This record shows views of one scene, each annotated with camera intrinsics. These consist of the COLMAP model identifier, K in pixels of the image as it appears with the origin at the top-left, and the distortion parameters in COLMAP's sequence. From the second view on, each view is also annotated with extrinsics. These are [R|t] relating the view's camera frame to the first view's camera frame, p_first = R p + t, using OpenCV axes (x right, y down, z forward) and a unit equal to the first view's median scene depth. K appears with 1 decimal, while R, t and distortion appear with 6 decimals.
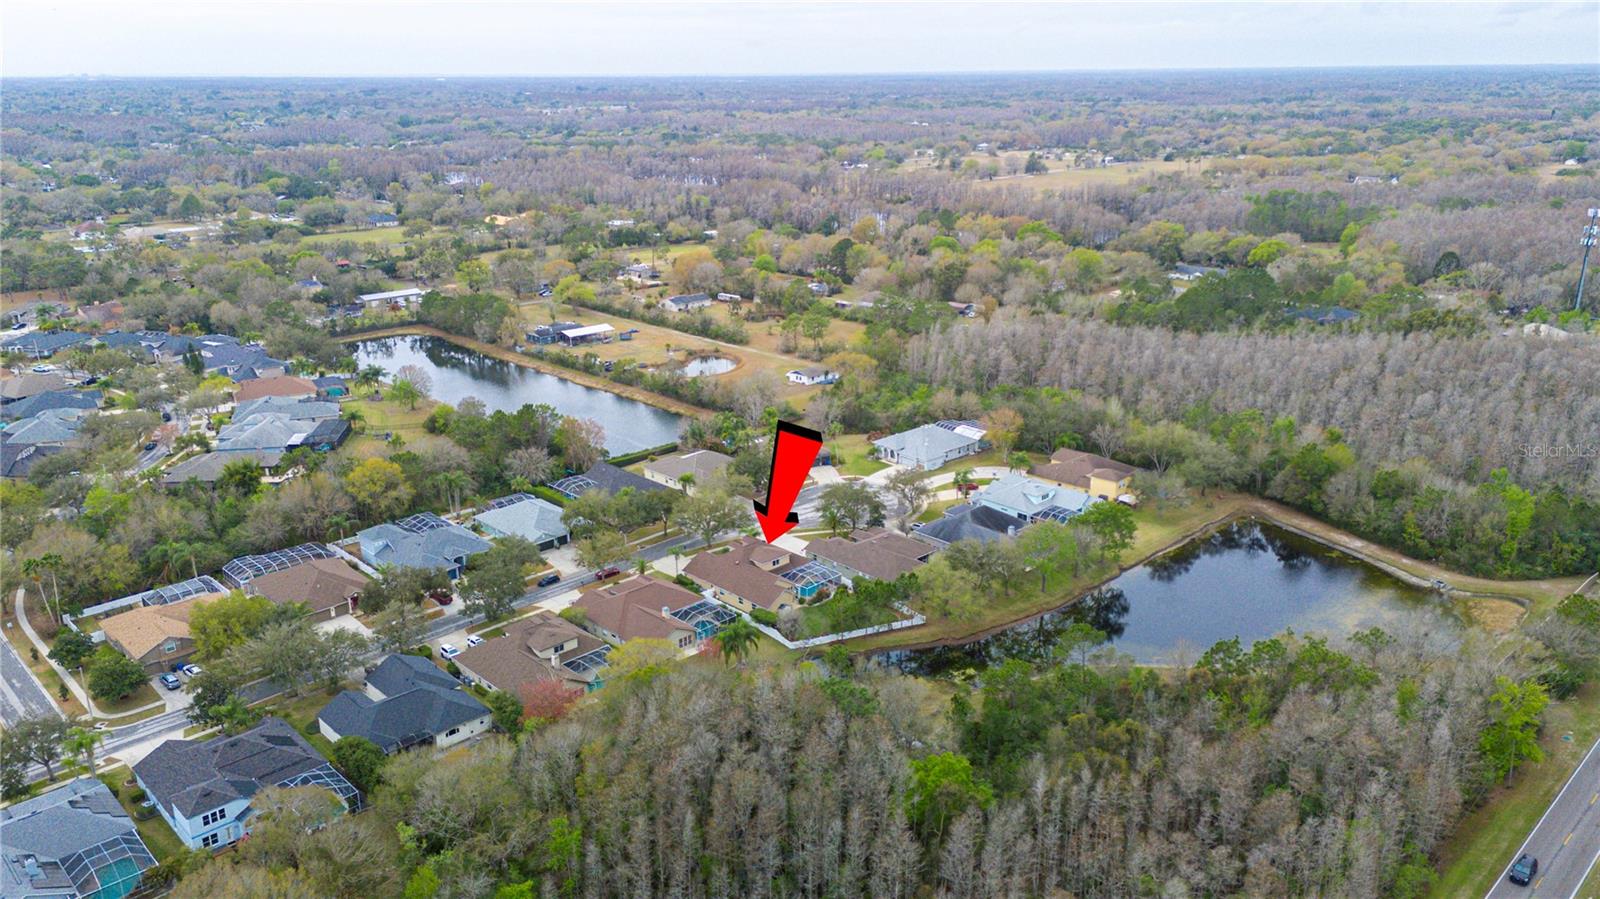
lens RADIAL K [[1168.0, 0, 800.0], [0, 1168.0, 449.5], [0, 0, 1]] dist [0.113901, -0.154145]
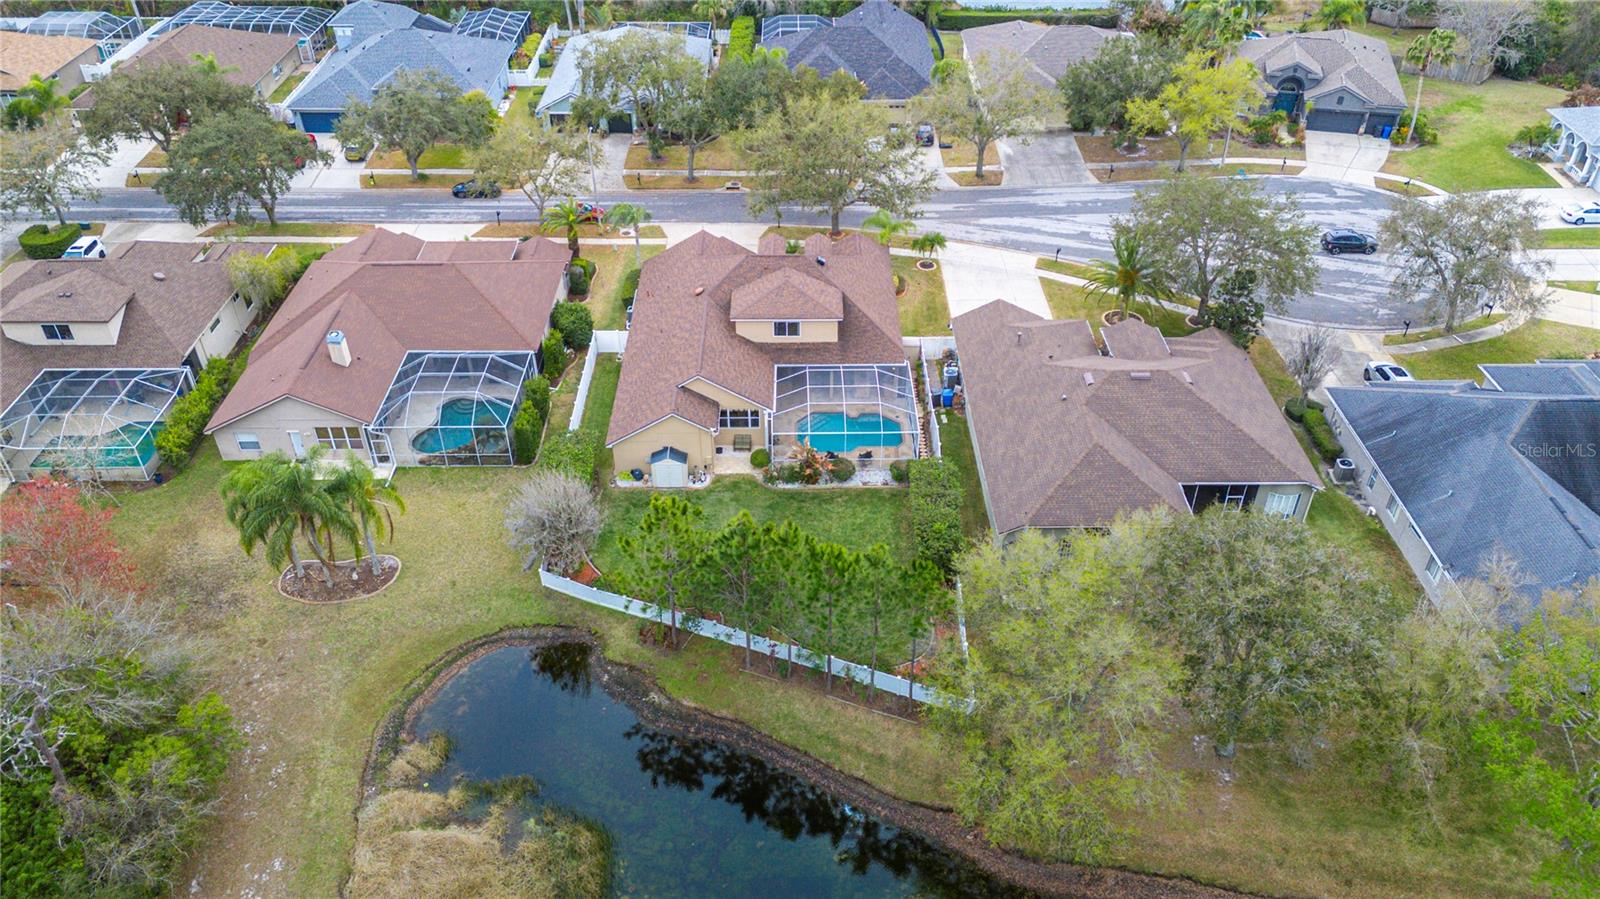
lens RADIAL K [[1174.6, 0, 800.0], [0, 1174.6, 449.5], [0, 0, 1]] dist [0.086627, -0.089220]
pose [[0.722094, 0.415765, -0.552919, 0.181453], [-0.213428, 0.894152, 0.393625, -0.011407], [0.658049, -0.166226, 0.734398, 0.678406]]
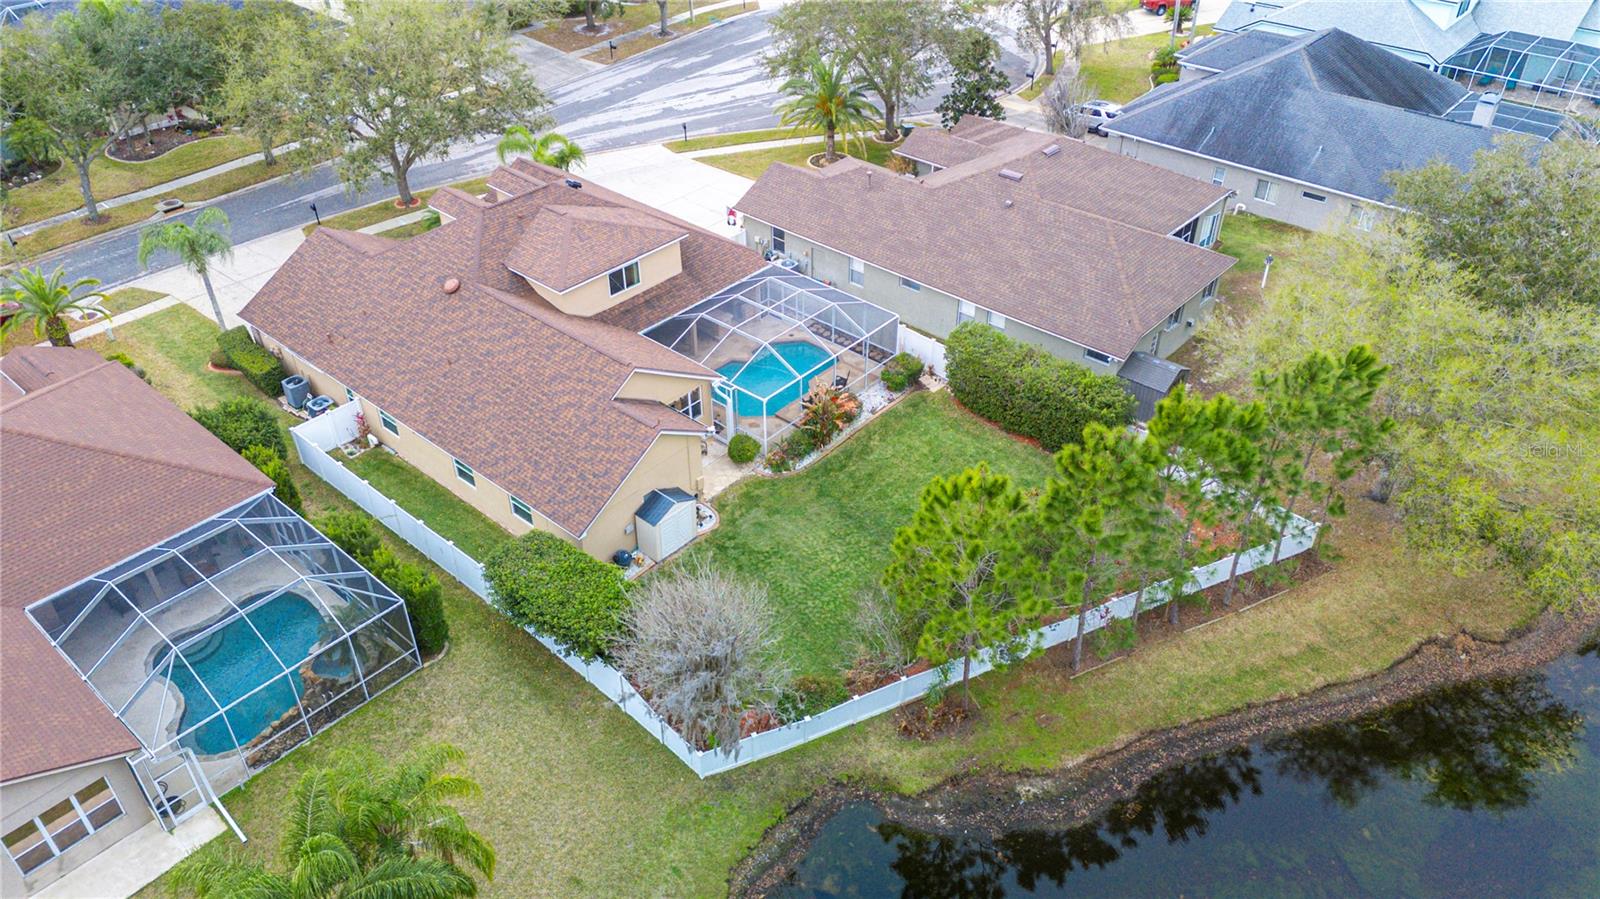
lens RADIAL K [[1174.6, 0, 800.0], [0, 1174.6, 449.5], [0, 0, 1]] dist [0.086627, -0.089220]
pose [[0.997101, -0.045673, 0.060854, -0.001014], [0.024041, 0.947941, 0.317539, 0.050438], [-0.072189, -0.315155, 0.946291, 0.703127]]
